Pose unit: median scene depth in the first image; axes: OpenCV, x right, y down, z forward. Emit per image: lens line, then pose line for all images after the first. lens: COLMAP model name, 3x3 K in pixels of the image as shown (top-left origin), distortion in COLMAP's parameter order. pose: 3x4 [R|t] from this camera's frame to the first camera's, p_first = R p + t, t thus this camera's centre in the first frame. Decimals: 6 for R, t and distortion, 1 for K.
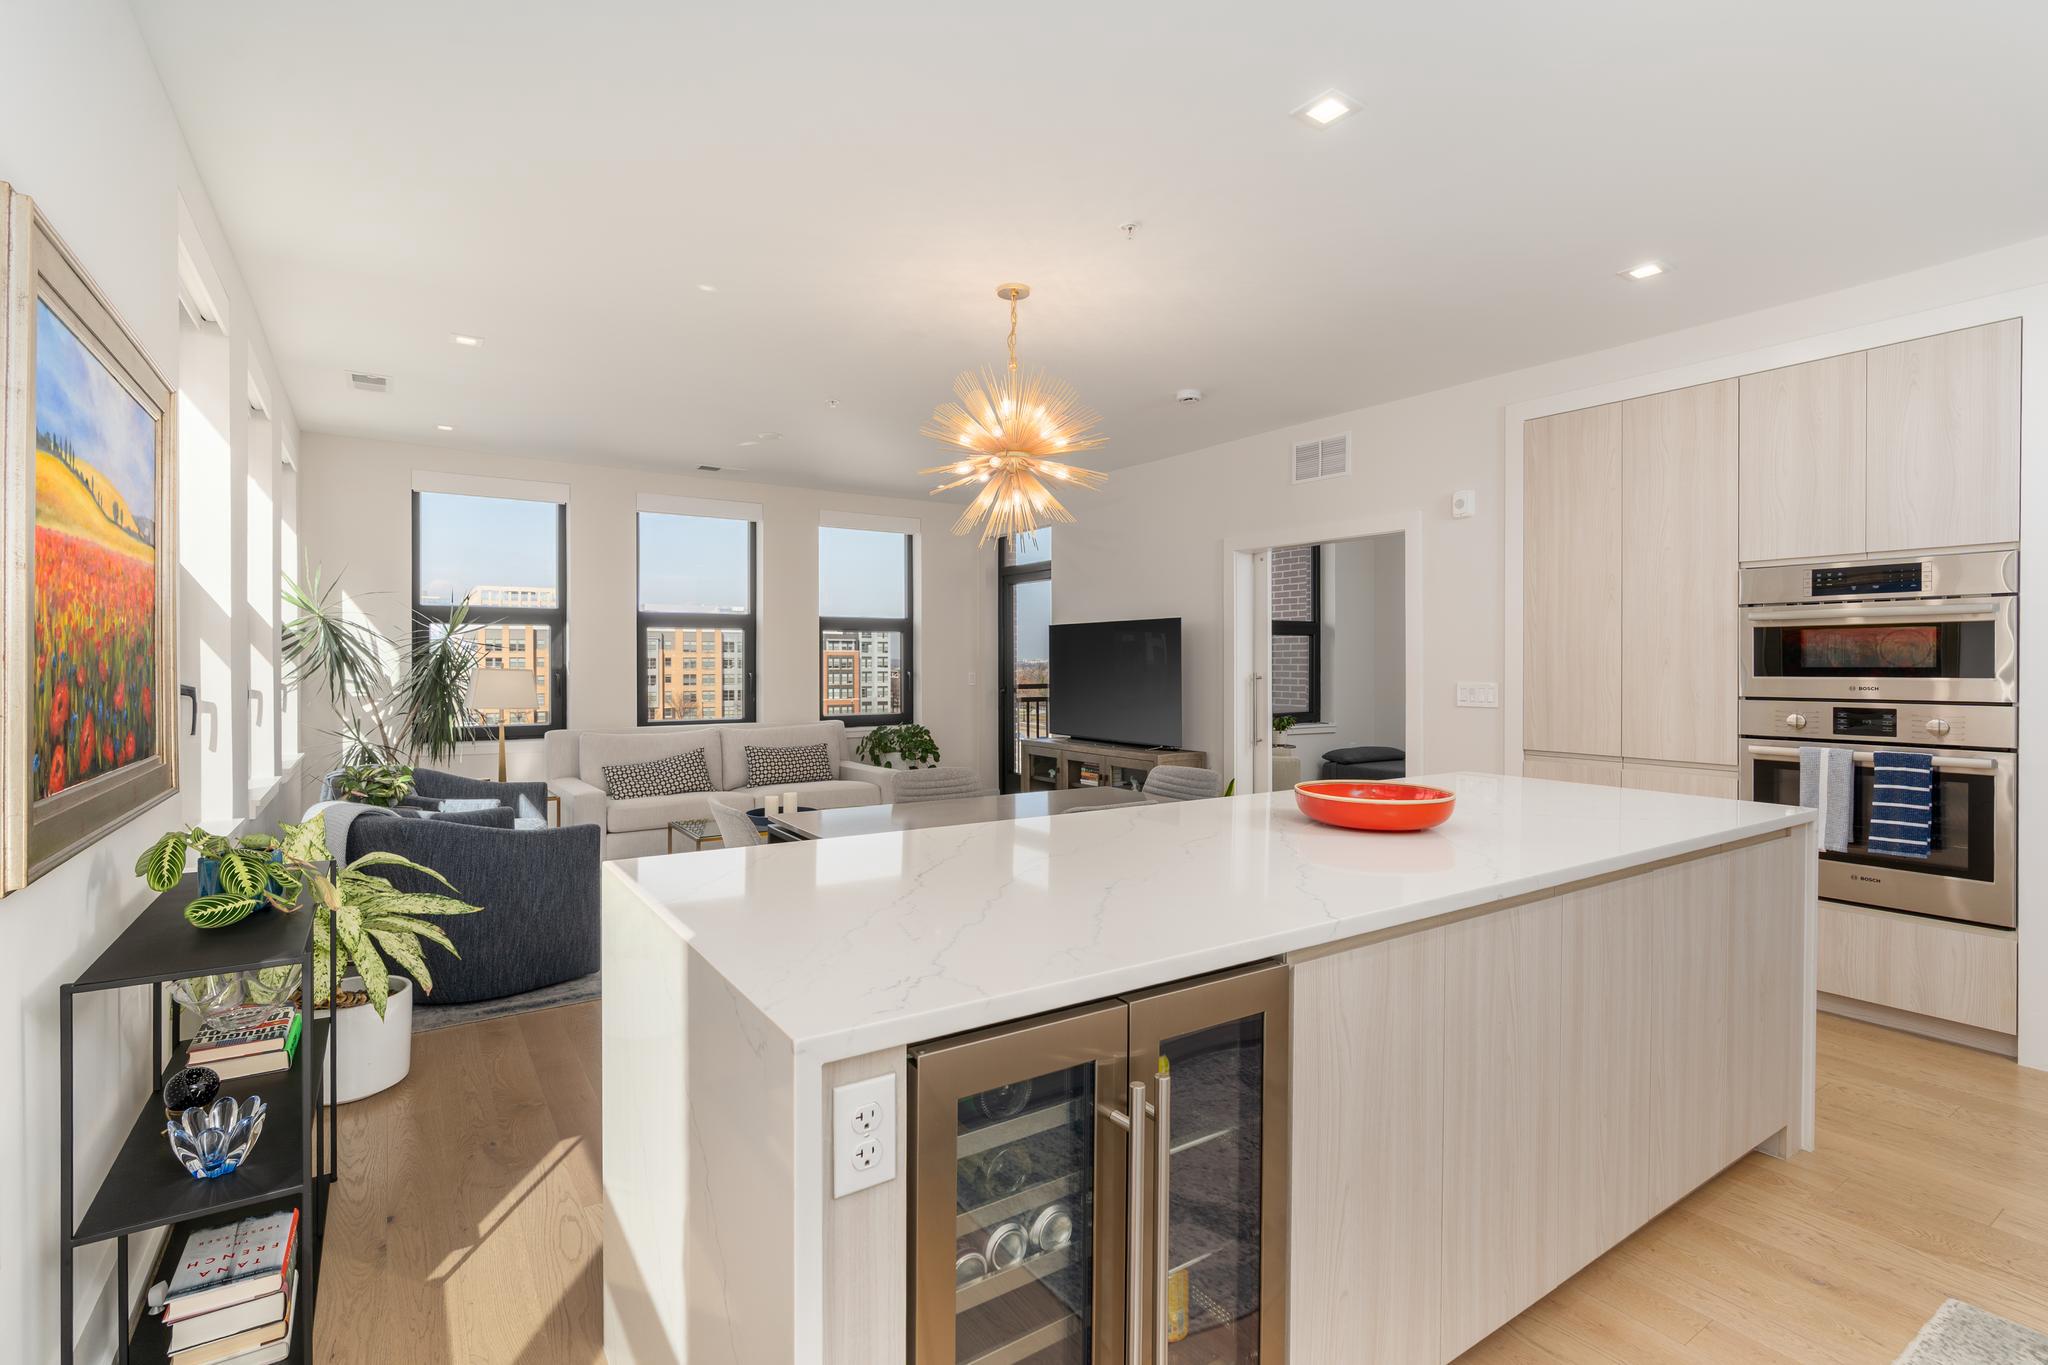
lens RADIAL K [[931.0, 0, 1021.6], [0, 931.0, 663.6], [0, 0, 1]] dist [0.000255, 0.000763]
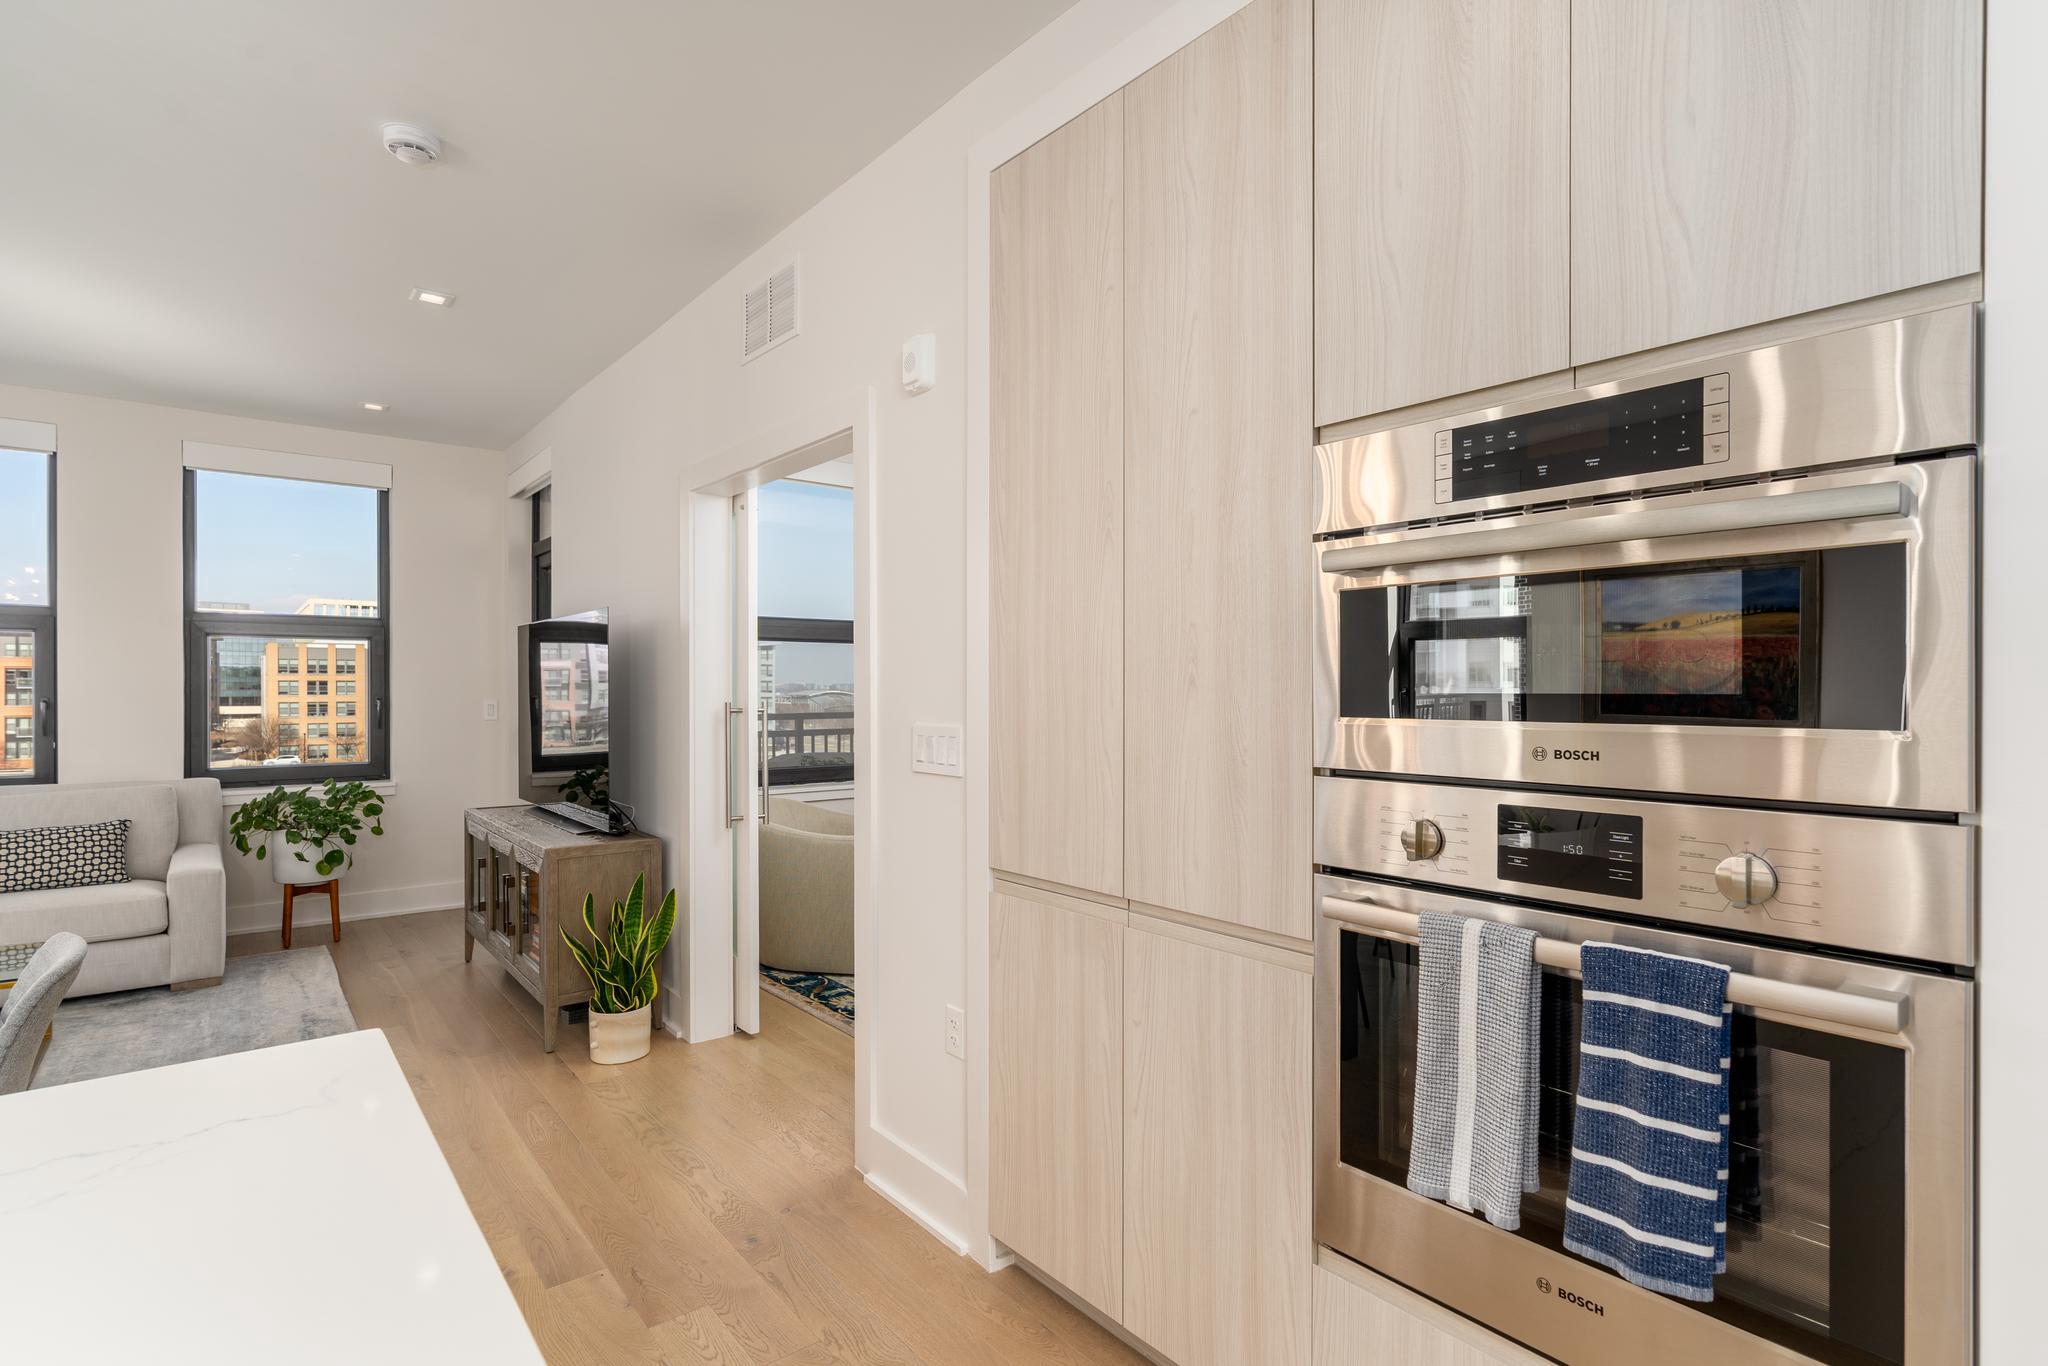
lens RADIAL K [[999.8, 0, 1024.0], [0, 999.8, 683.0], [0, 0, 1]] dist [-0.003757, -0.000906]
pose [[0.996830, -0.003753, 0.079478, 0.608221], [0.003924, 0.999990, -0.002001, -0.000355], [-0.079469, 0.002306, 0.996835, 0.581108]]
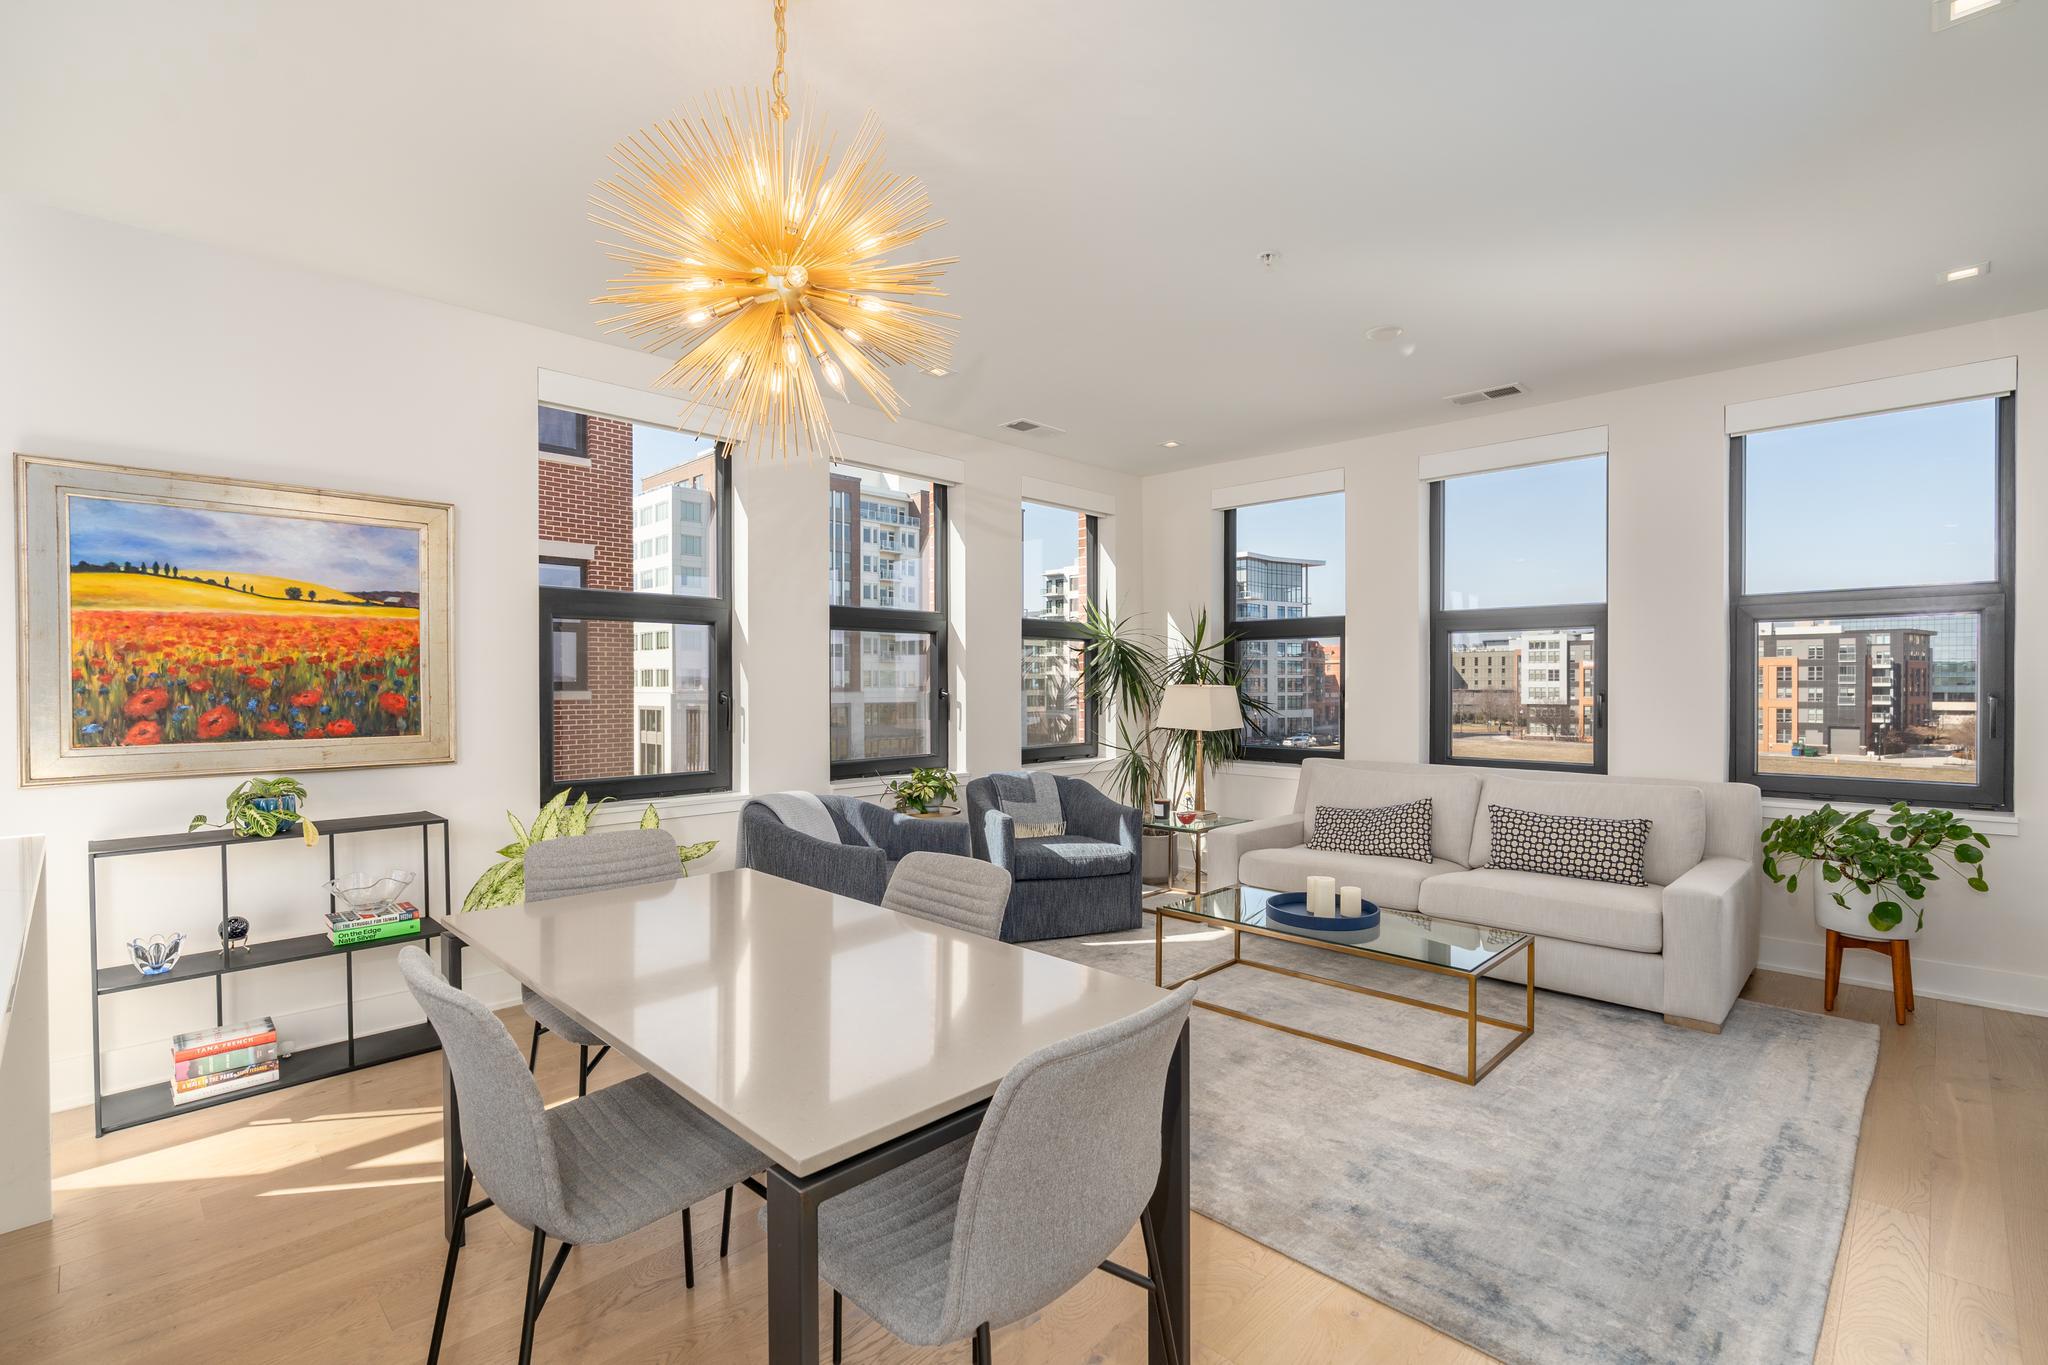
lens RADIAL K [[932.4, 0, 1022.1], [0, 932.4, 695.8], [0, 0, 1]] dist [-0.004816, 0.000624]
pose [[0.192820, 0.011389, -0.981168, 0.522985], [0.002925, 0.999922, 0.012182, 0.001616], [0.981230, -0.005219, 0.192772, 0.966261]]
